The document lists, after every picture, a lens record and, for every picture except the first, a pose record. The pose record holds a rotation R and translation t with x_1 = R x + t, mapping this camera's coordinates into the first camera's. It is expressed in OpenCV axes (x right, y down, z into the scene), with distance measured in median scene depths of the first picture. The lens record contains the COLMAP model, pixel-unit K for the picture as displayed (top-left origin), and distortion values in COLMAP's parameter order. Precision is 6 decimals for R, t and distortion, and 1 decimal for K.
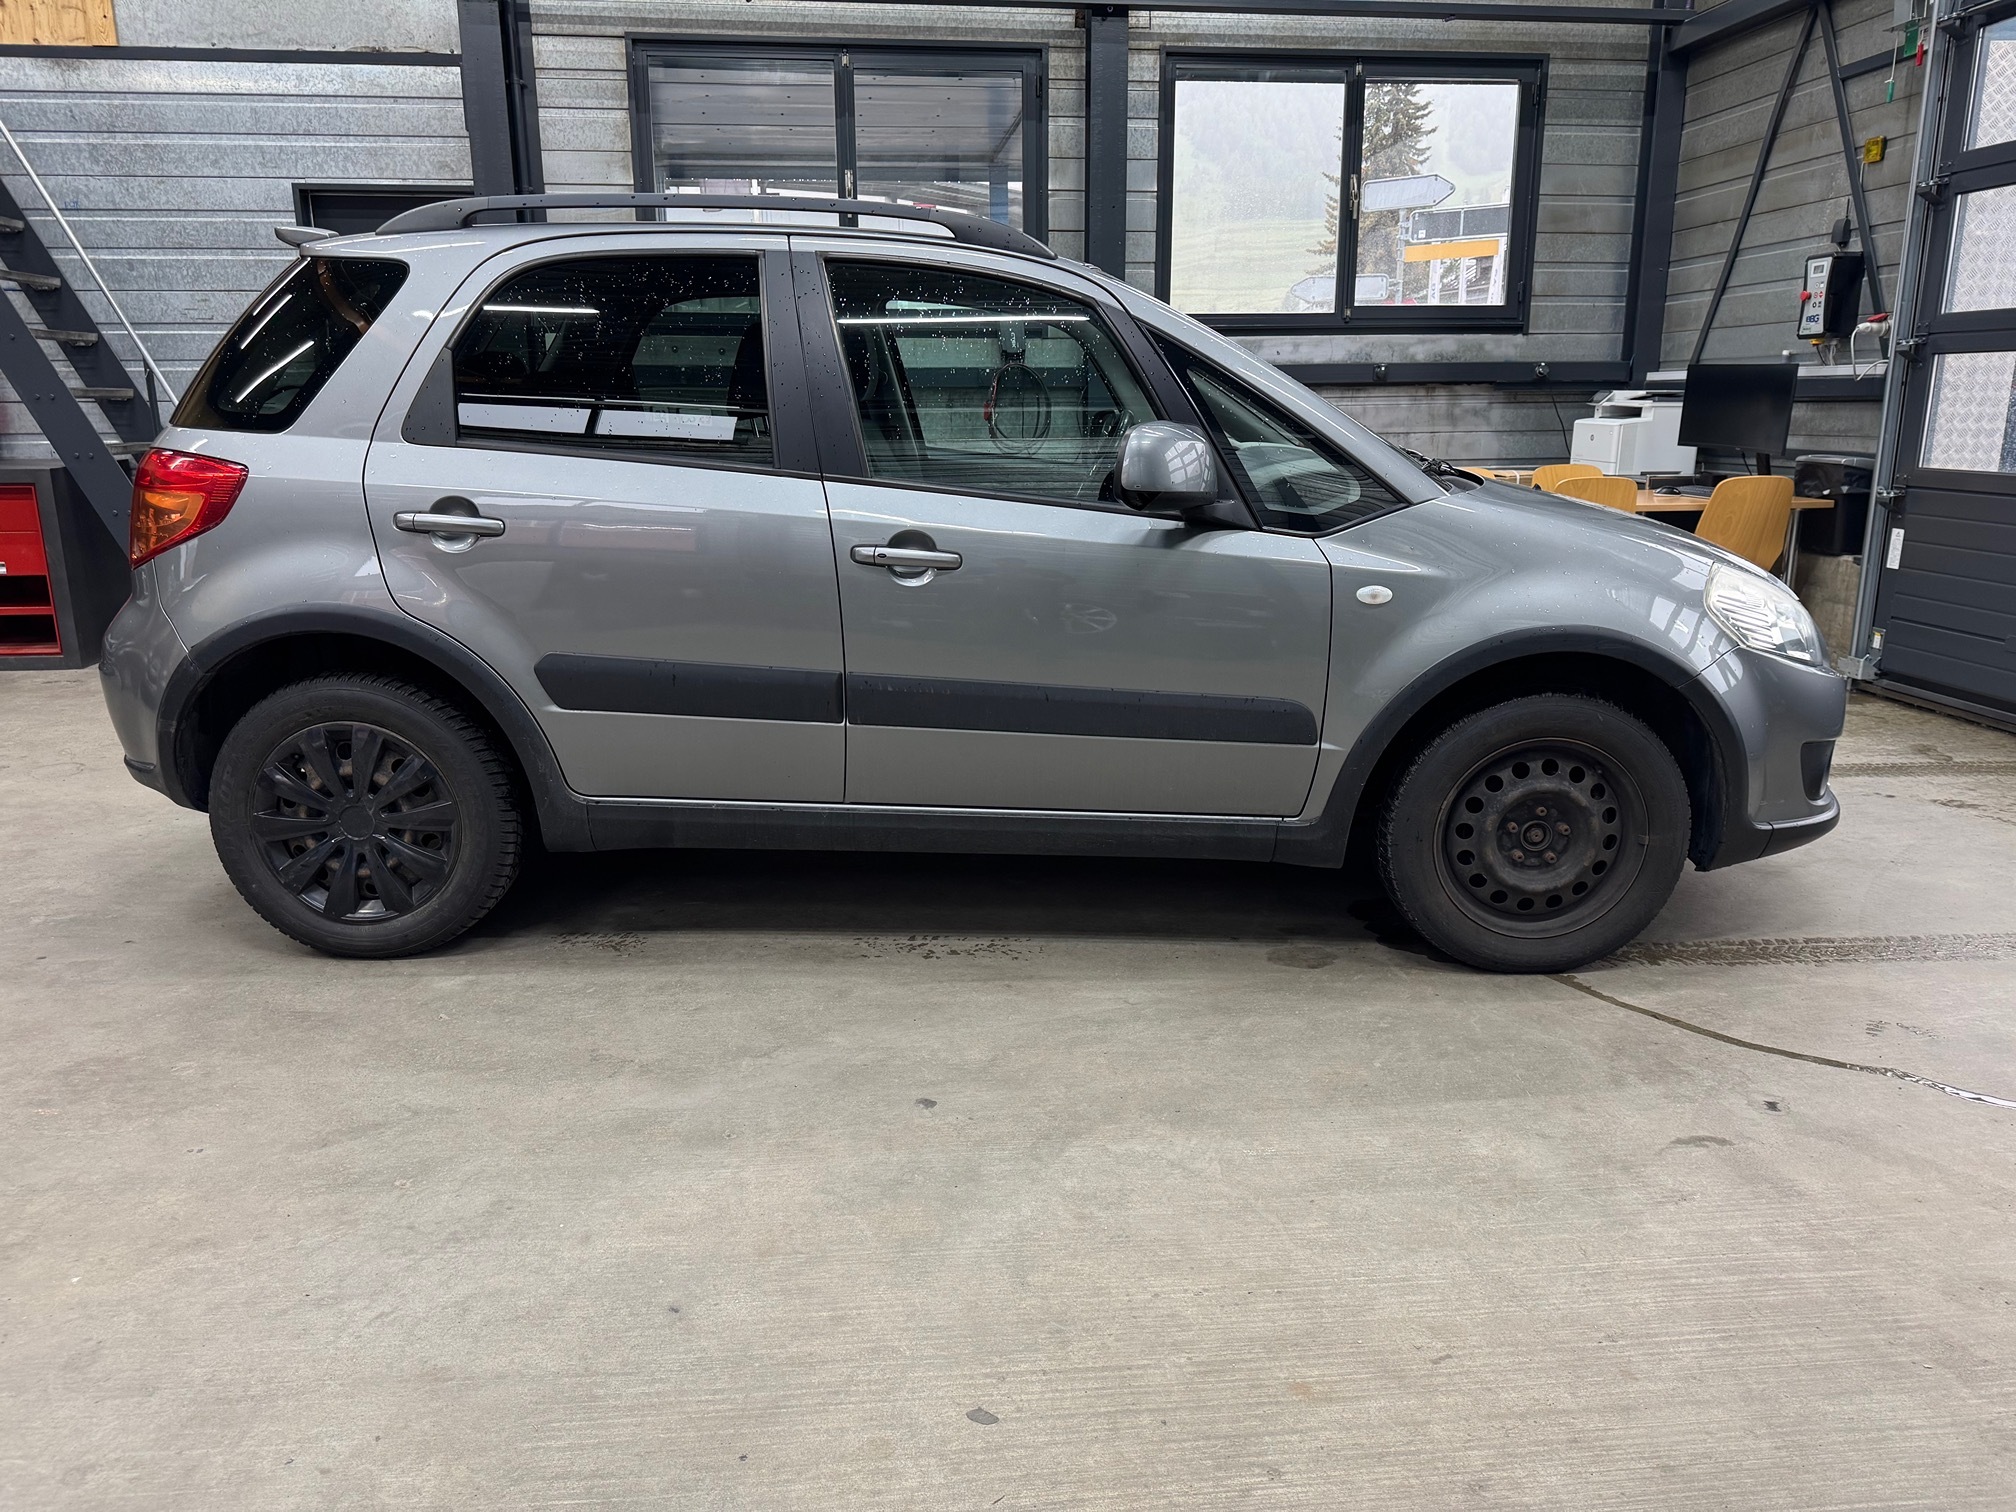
lens RADIAL K [[1423.2, 0, 1009.9], [0, 1423.2, 749.7], [0, 0, 1]] dist [0.029535, -0.033208]
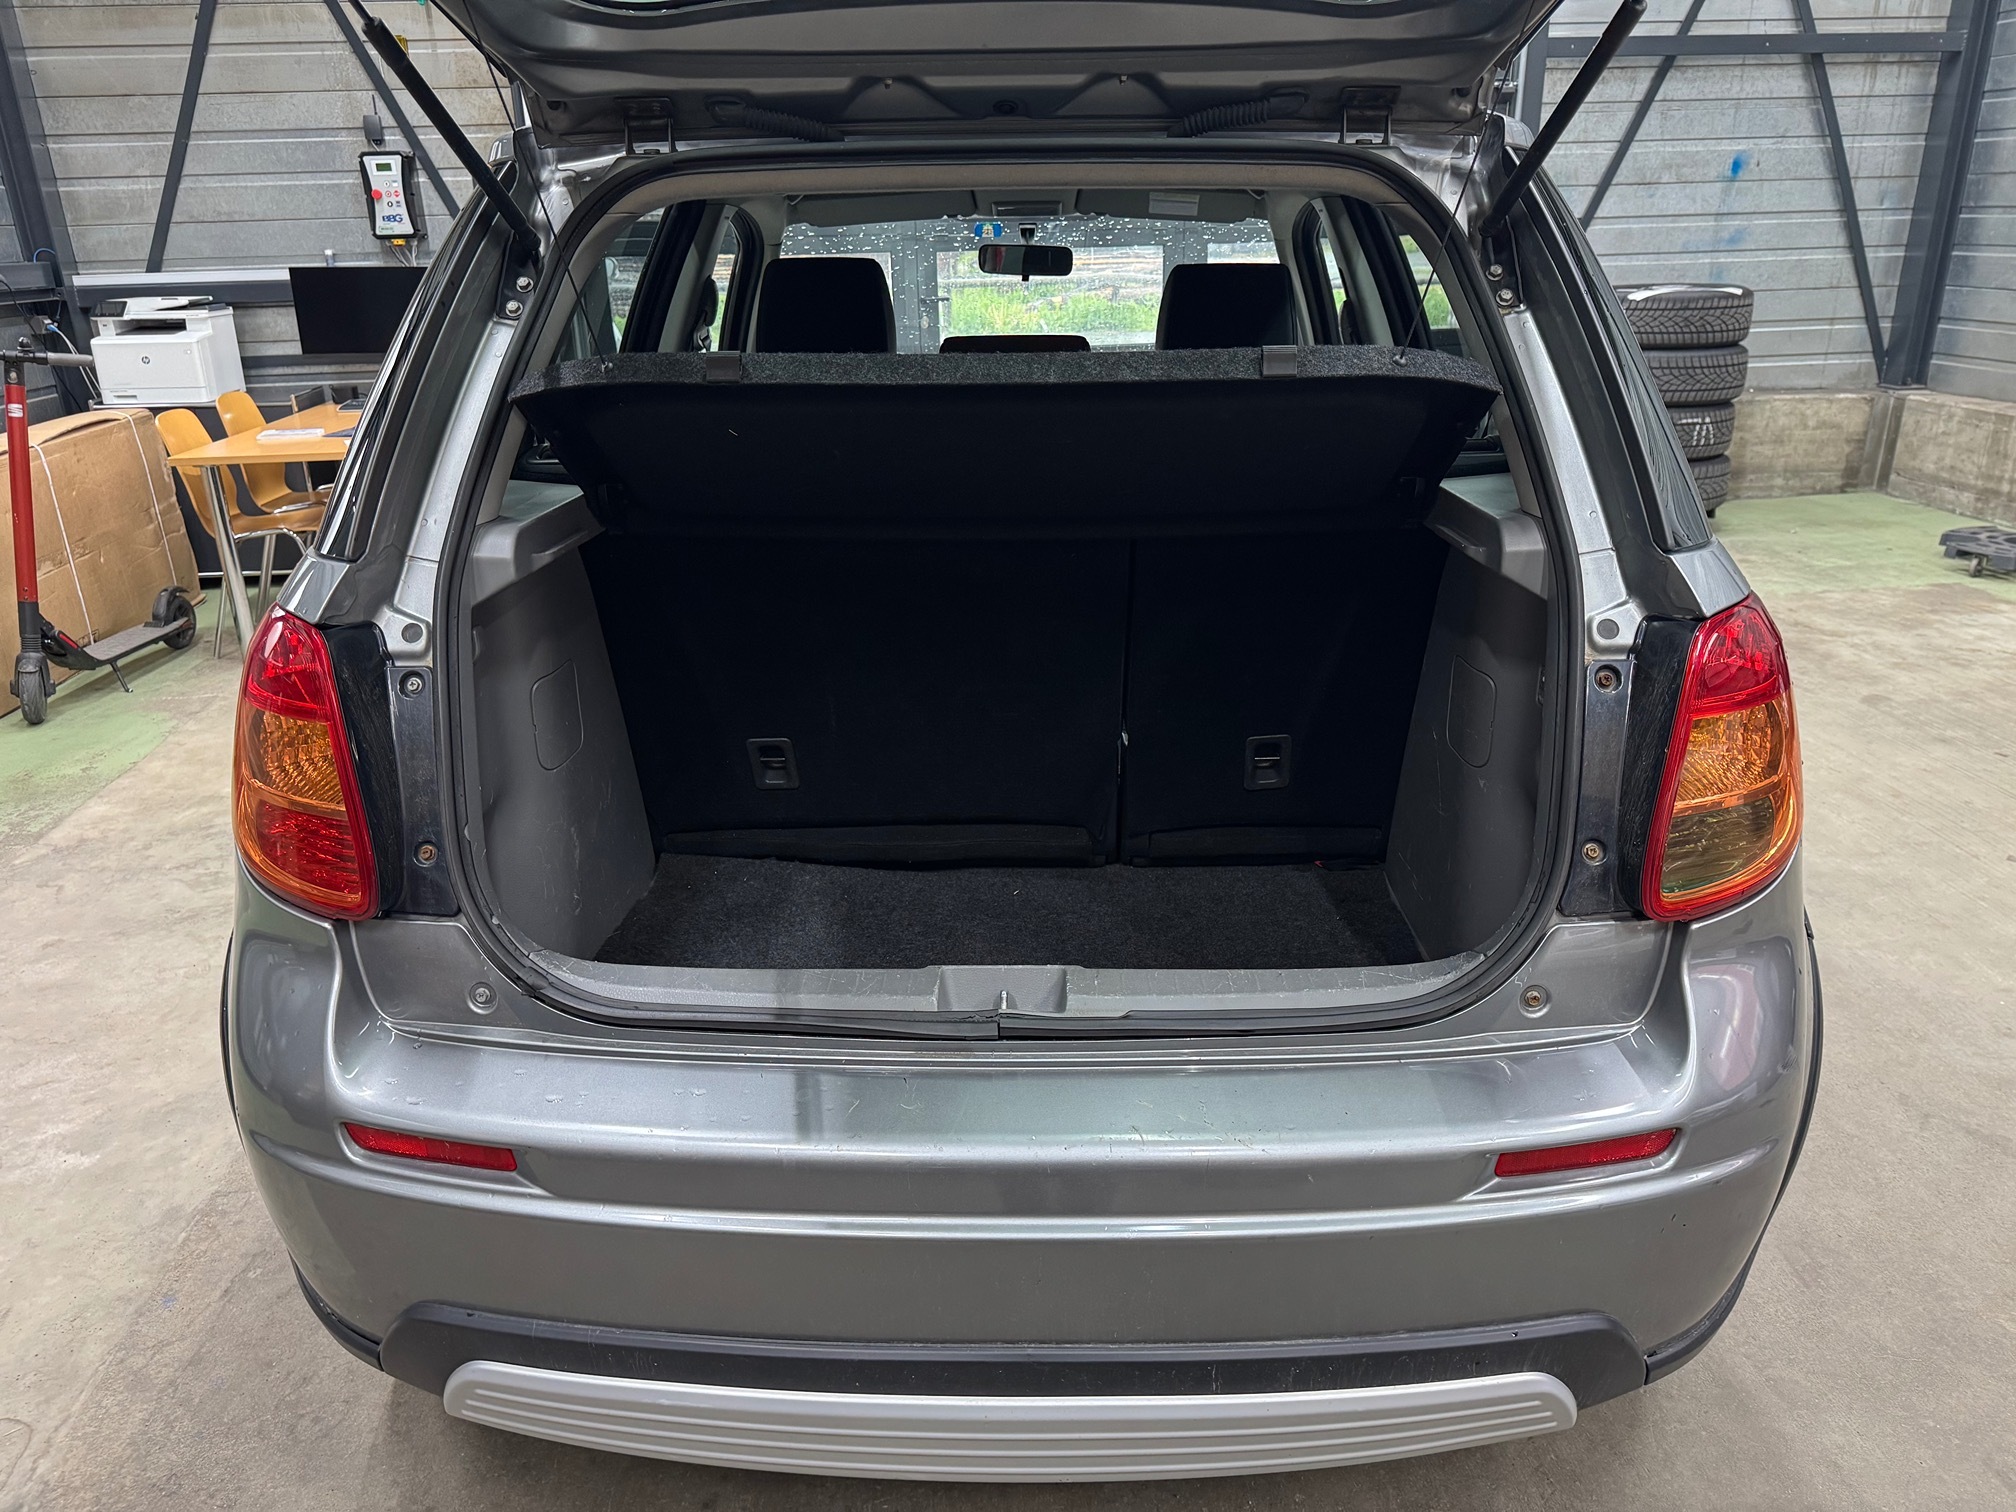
lens RADIAL K [[1423.2, 0, 1009.1], [0, 1423.2, 768.2], [0, 0, 1]] dist [0.029535, -0.033208]
pose [[0.010385, -0.352095, 0.935907, -0.495099], [0.259949, 0.904728, 0.337481, -0.178789], [-0.965567, 0.239783, 0.100923, 0.574997]]
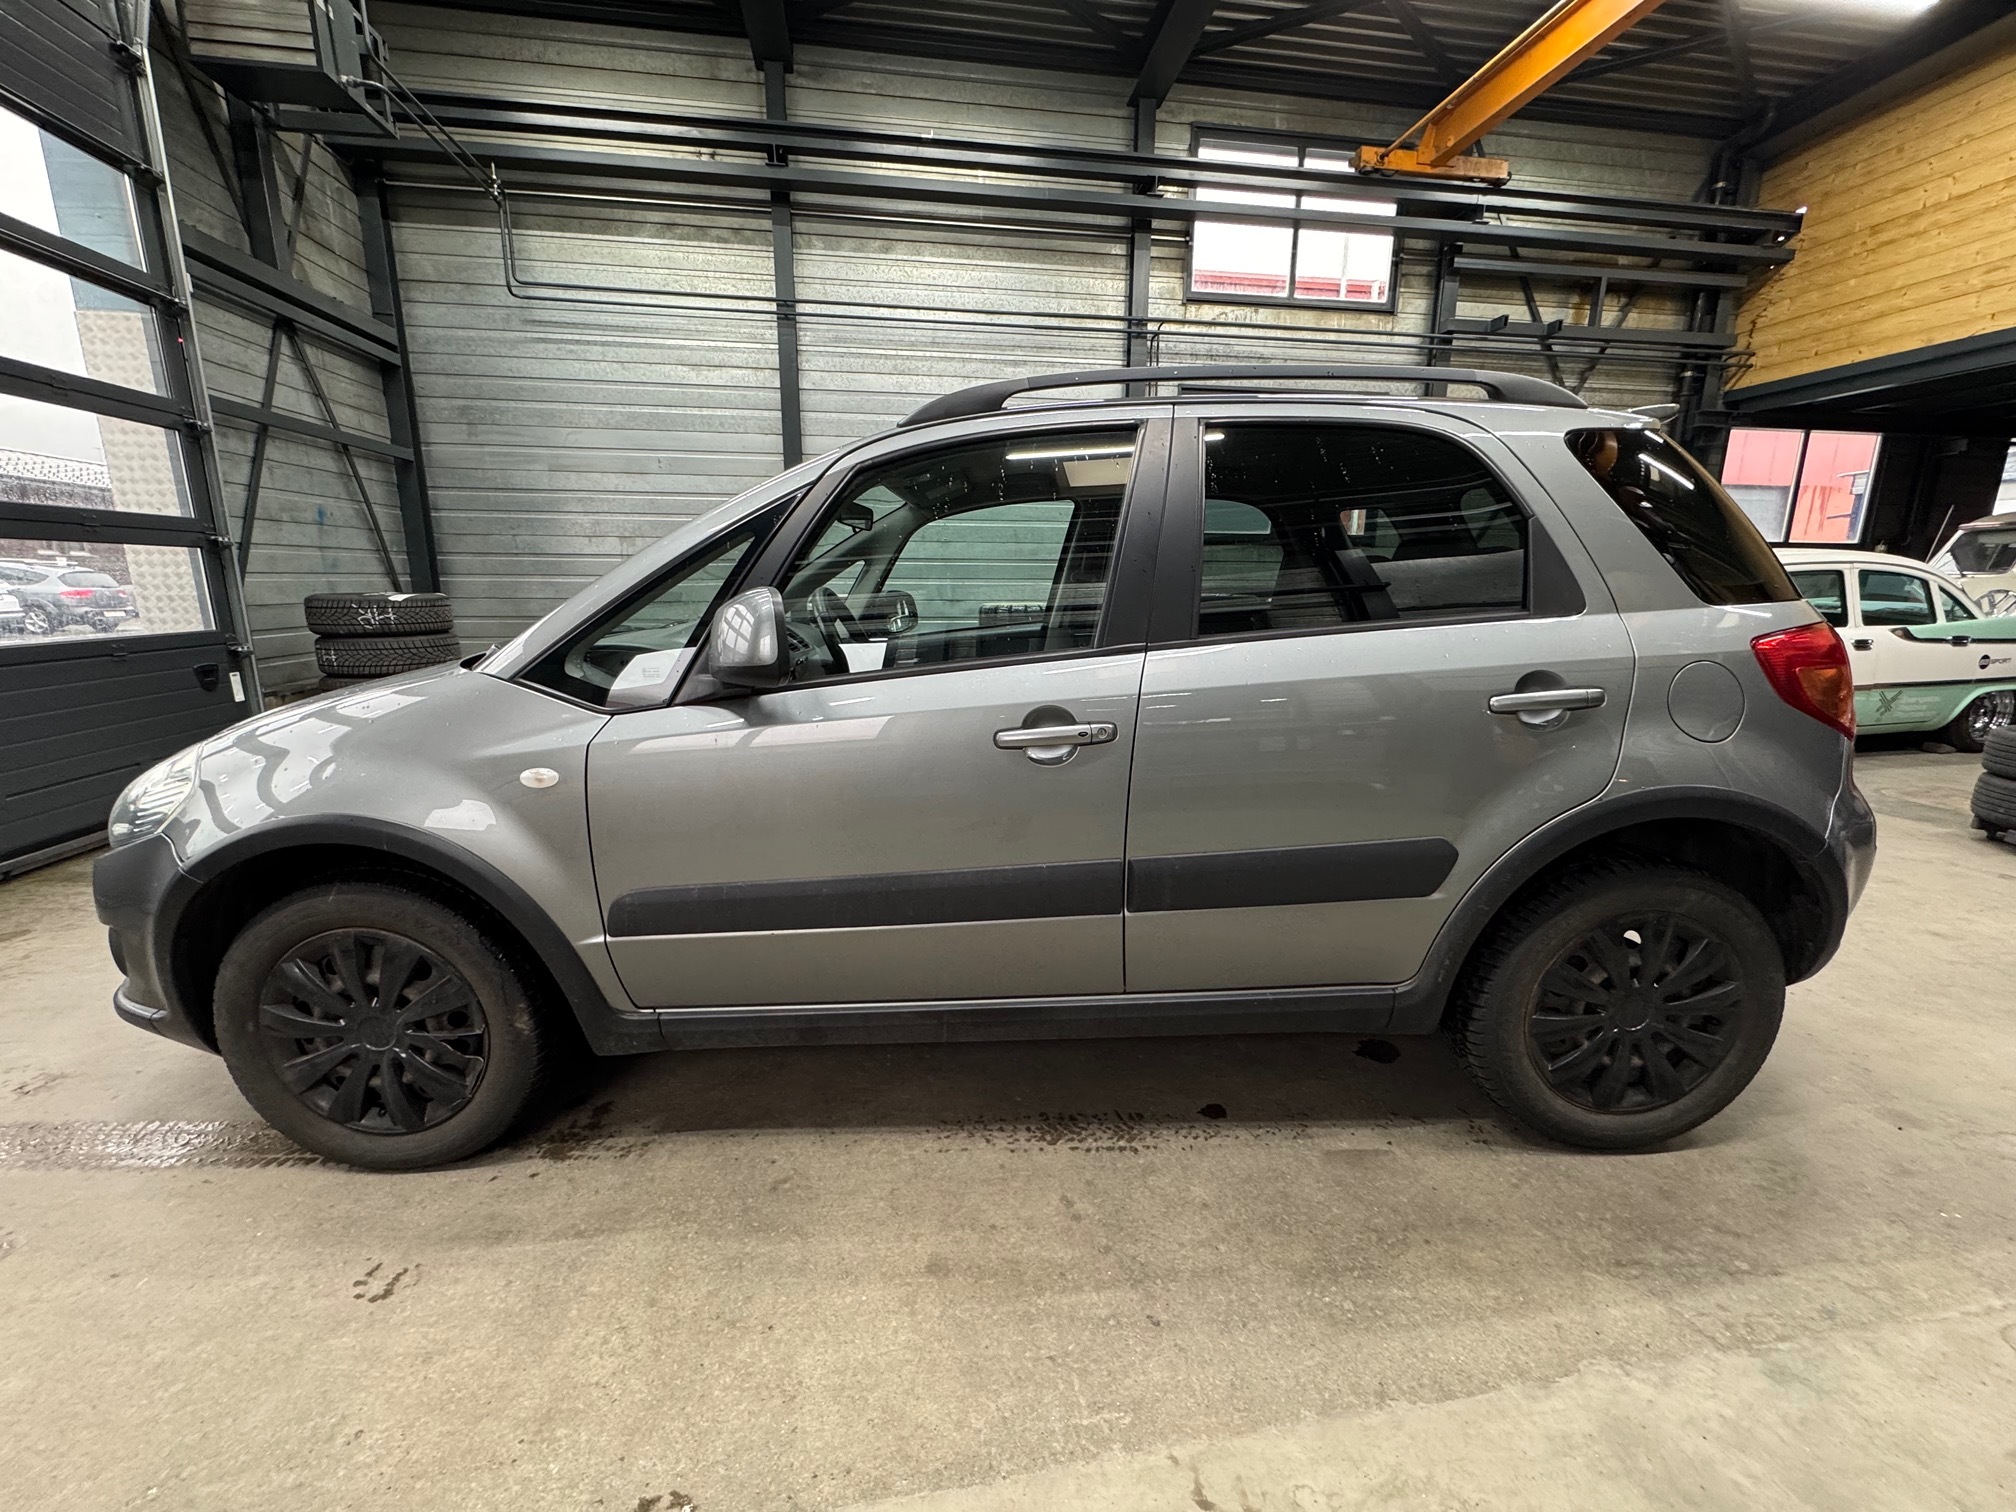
lens RADIAL K [[805.5, 0, 1008.4], [0, 805.5, 752.5], [0, 0, 1]] dist [-0.001982, 0.000352]
pose [[-0.999411, 0.006655, -0.033673, -0.008084], [-0.008584, 0.901382, 0.432940, -0.229868], [0.033234, 0.432974, -0.900794, 0.944979]]
